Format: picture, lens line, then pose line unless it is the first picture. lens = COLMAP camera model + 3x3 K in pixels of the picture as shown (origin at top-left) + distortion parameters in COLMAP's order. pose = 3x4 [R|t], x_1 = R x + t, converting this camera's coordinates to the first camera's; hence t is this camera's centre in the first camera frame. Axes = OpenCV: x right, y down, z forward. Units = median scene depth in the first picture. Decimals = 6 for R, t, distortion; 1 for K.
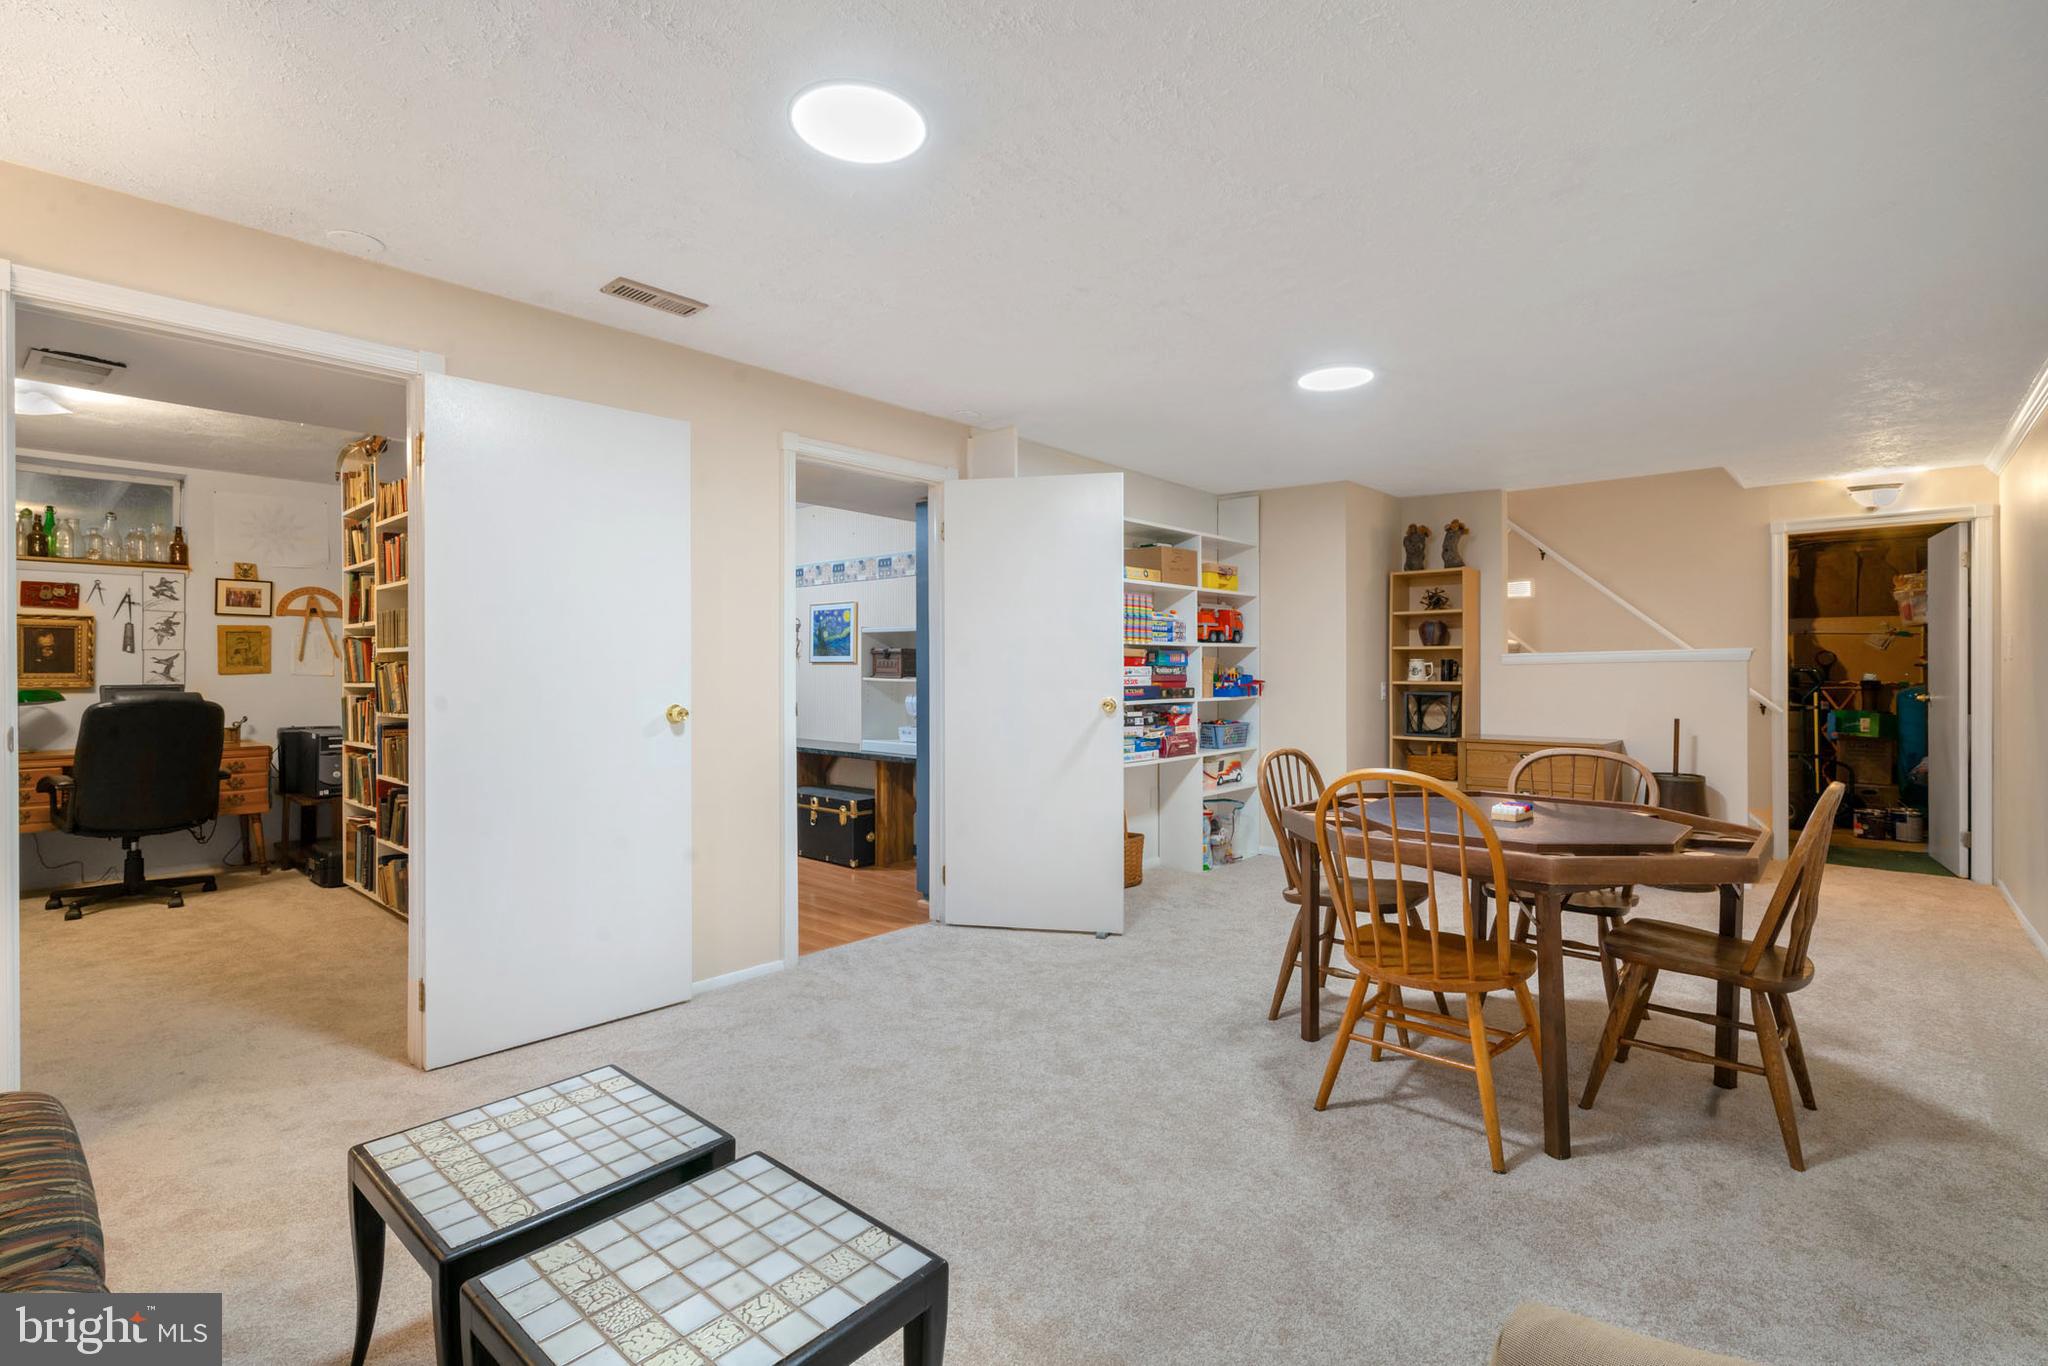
lens RADIAL K [[937.2, 0, 1025.7], [0, 937.2, 675.6], [0, 0, 1]] dist [0.002096, 0.000466]
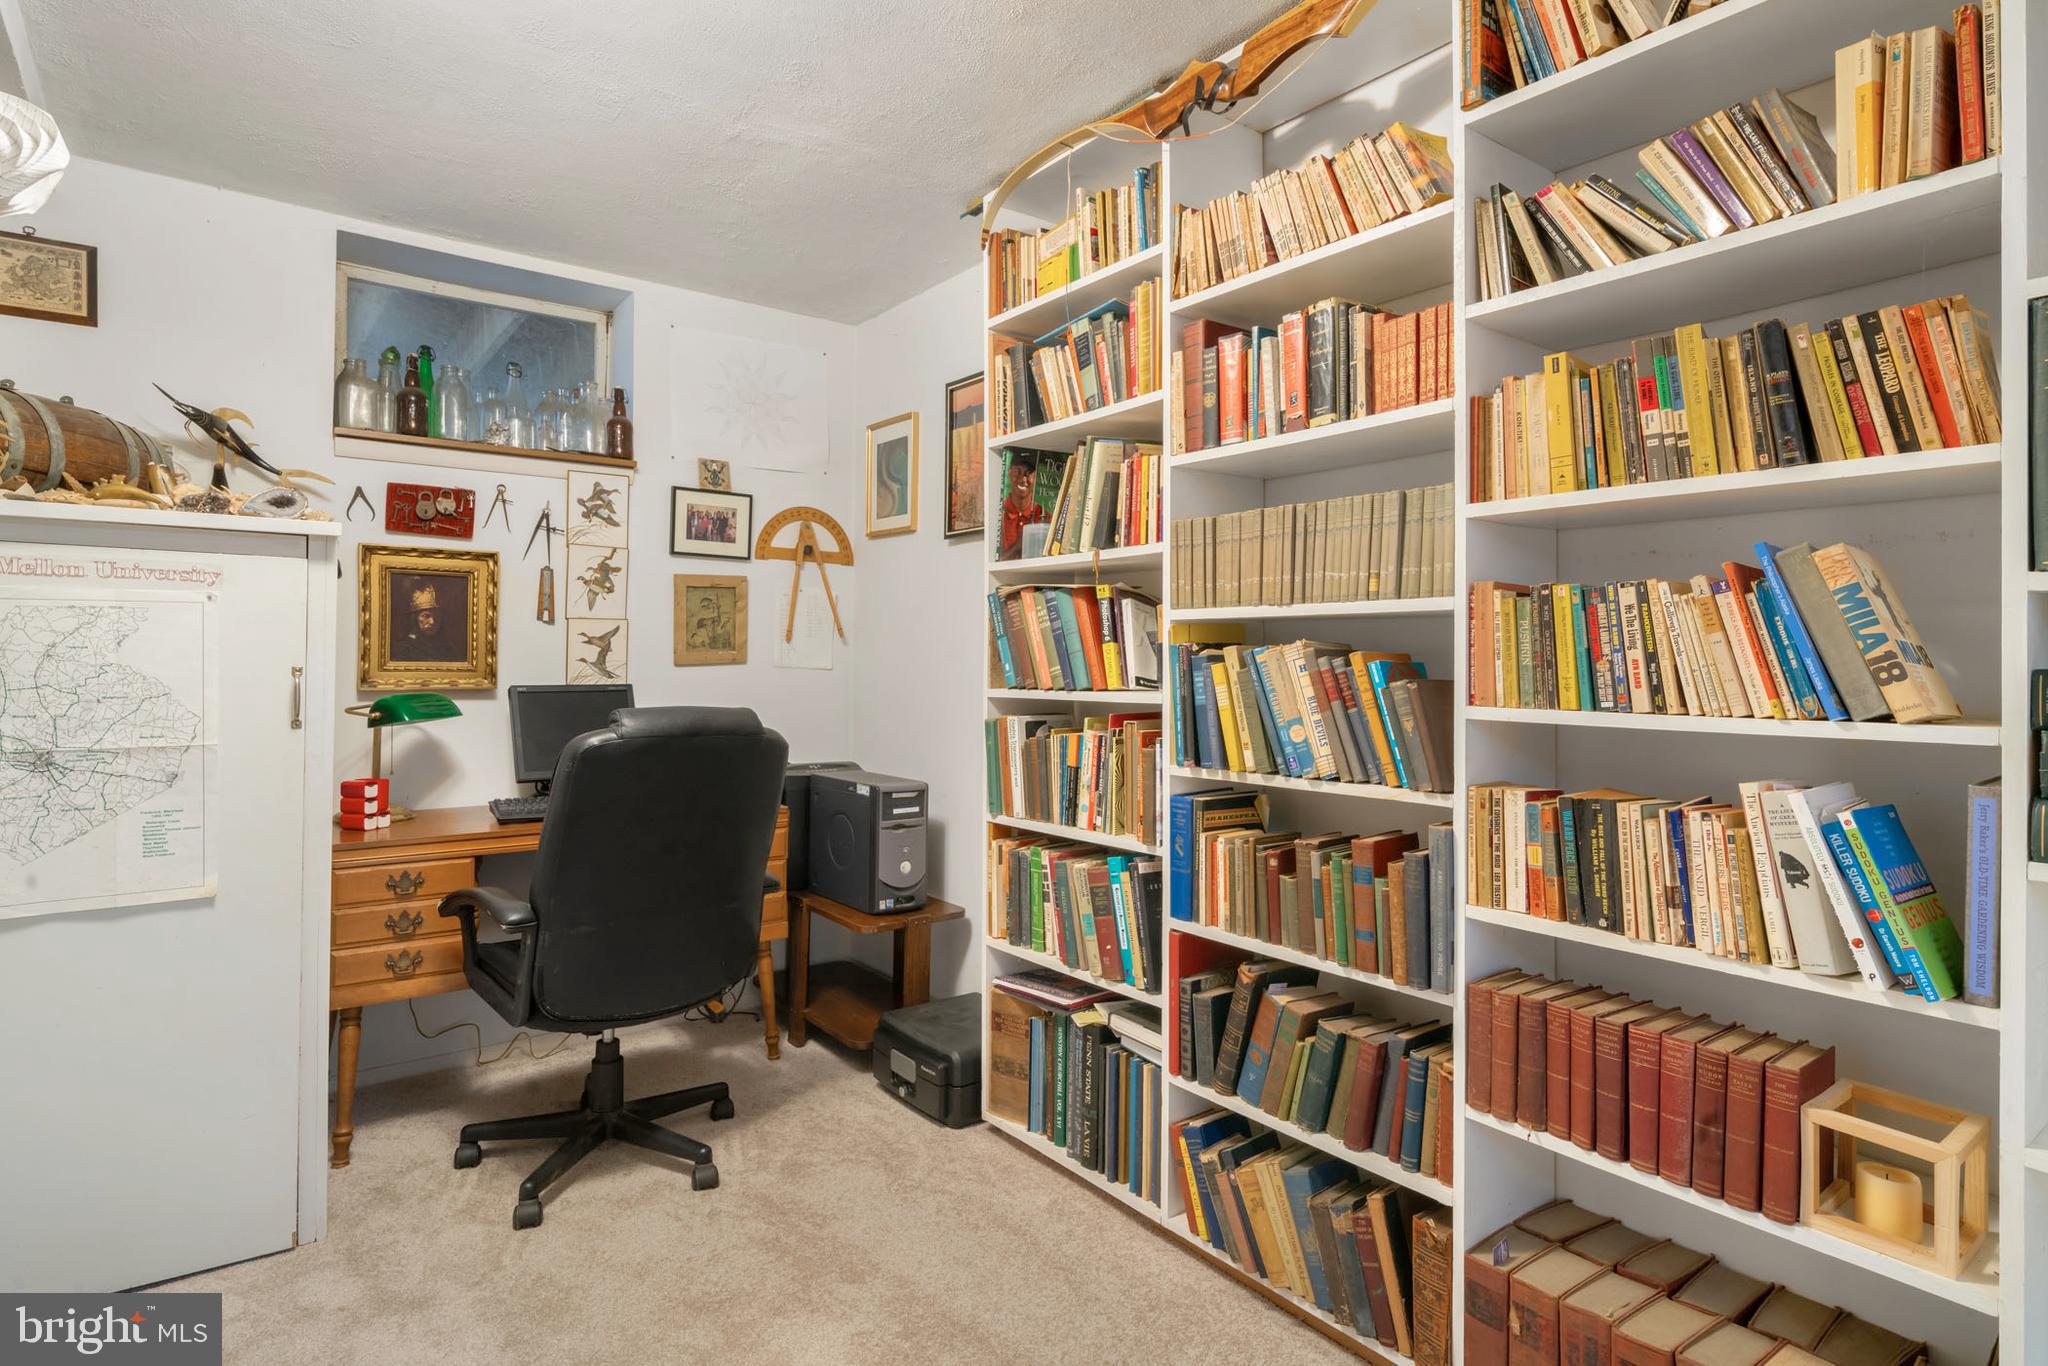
lens RADIAL K [[1073.6, 0, 1023.4], [0, 1073.6, 676.9], [0, 0, 1]] dist [0.002395, 0.000093]
pose [[0.981763, 0.012856, -0.189673, -0.539985], [-0.011118, 0.999886, 0.010227, -0.003338], [0.189783, -0.007932, 0.981794, 0.428185]]
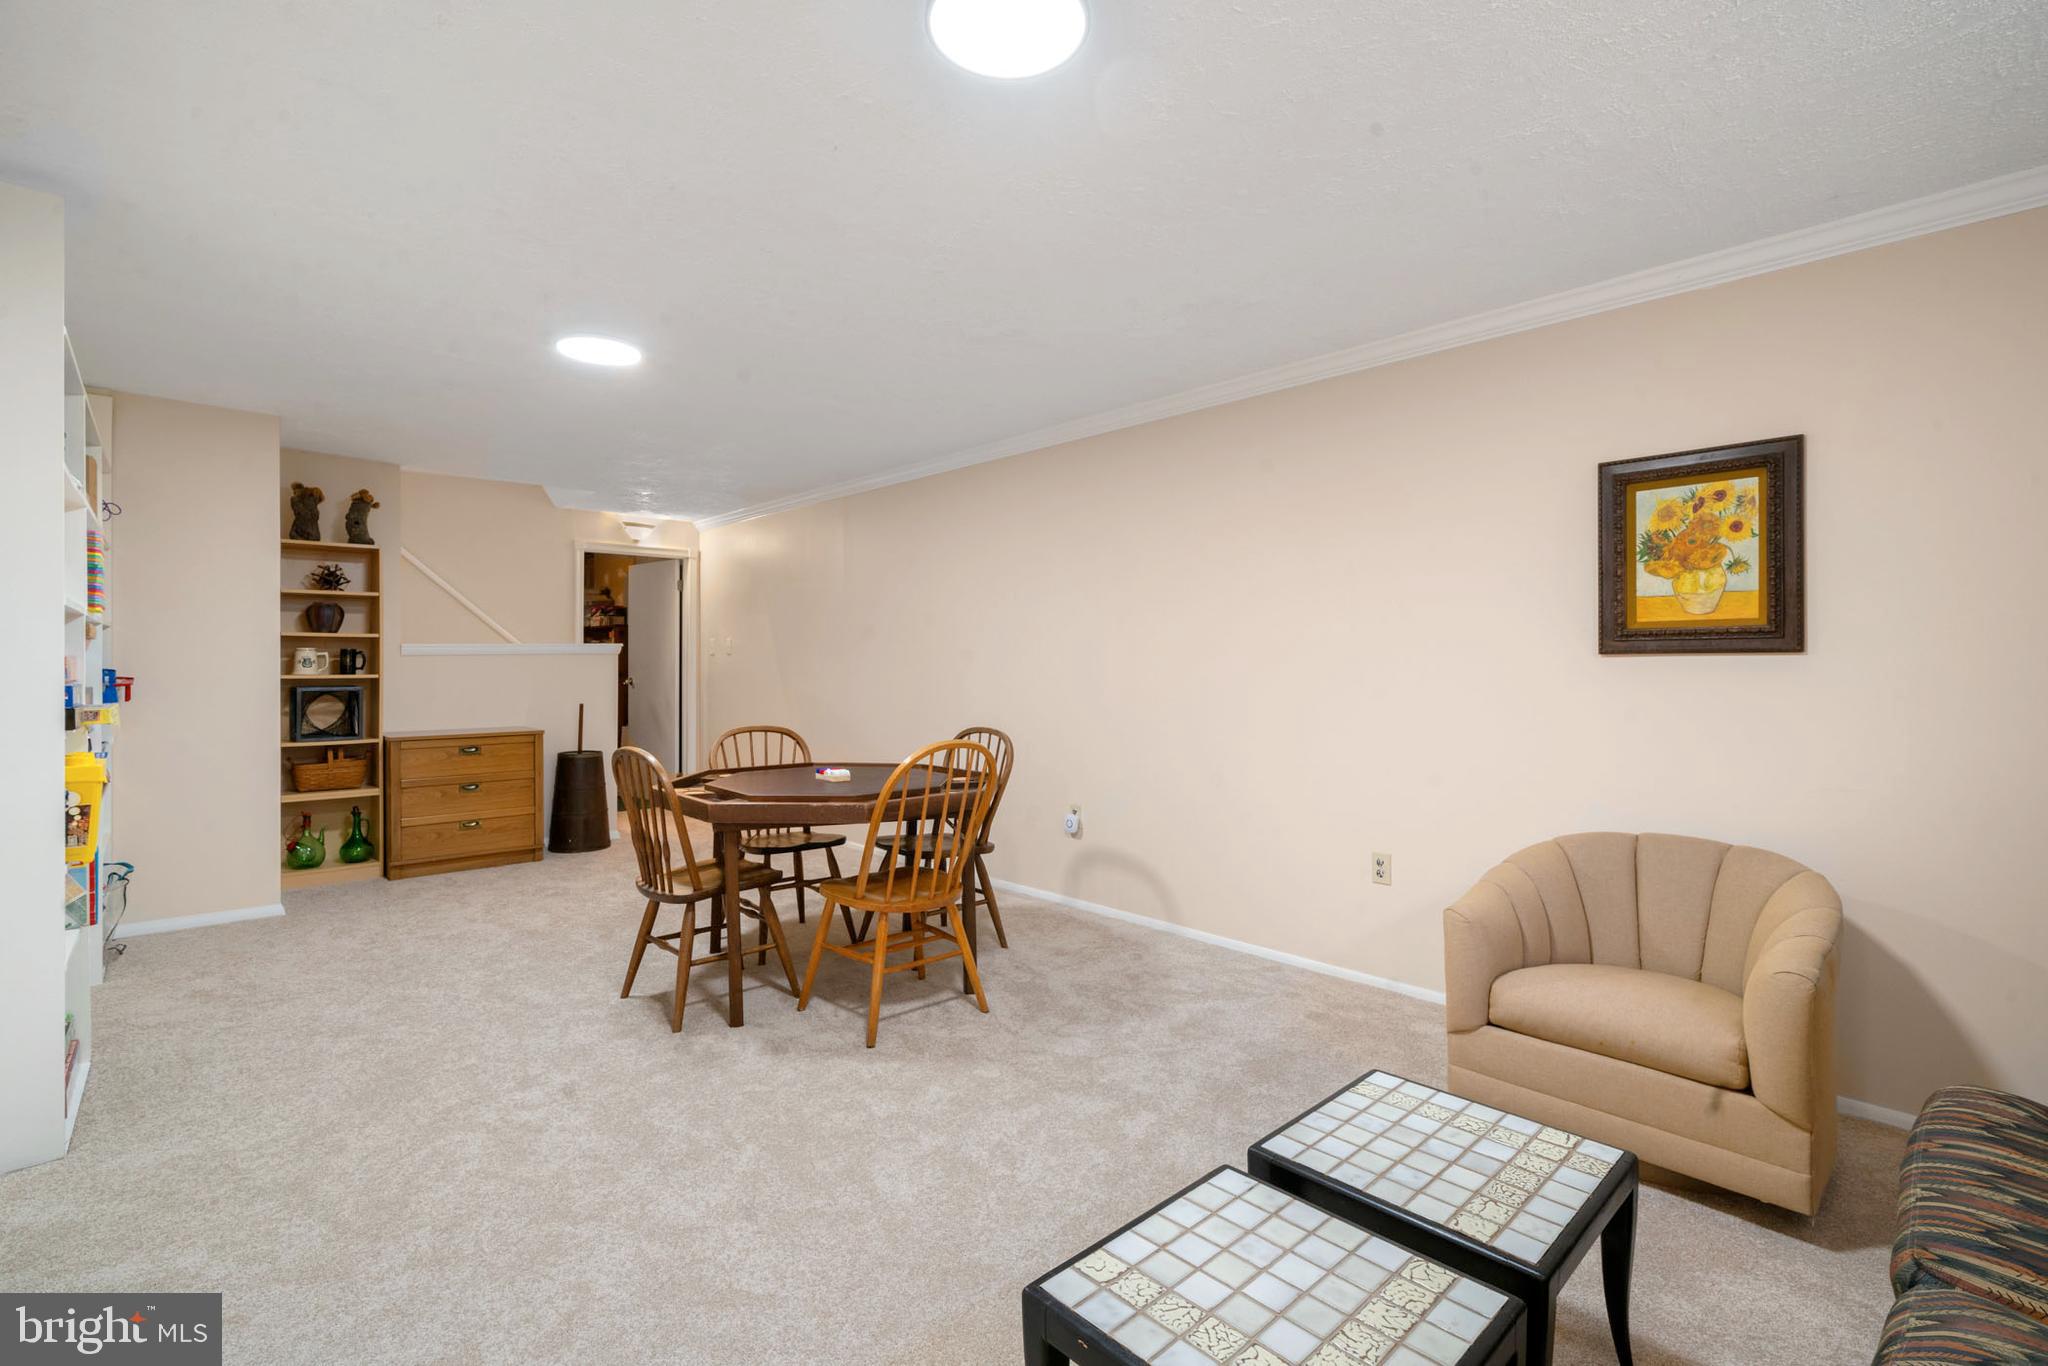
lens RADIAL K [[937.2, 0, 1010.5], [0, 937.2, 653.1], [0, 0, 1]] dist [0.002096, 0.000466]
pose [[0.106030, 0.009622, 0.994316, -1.310324], [0.003661, 0.999943, -0.010066, -0.008492], [-0.994356, 0.004708, 0.105989, 1.147898]]
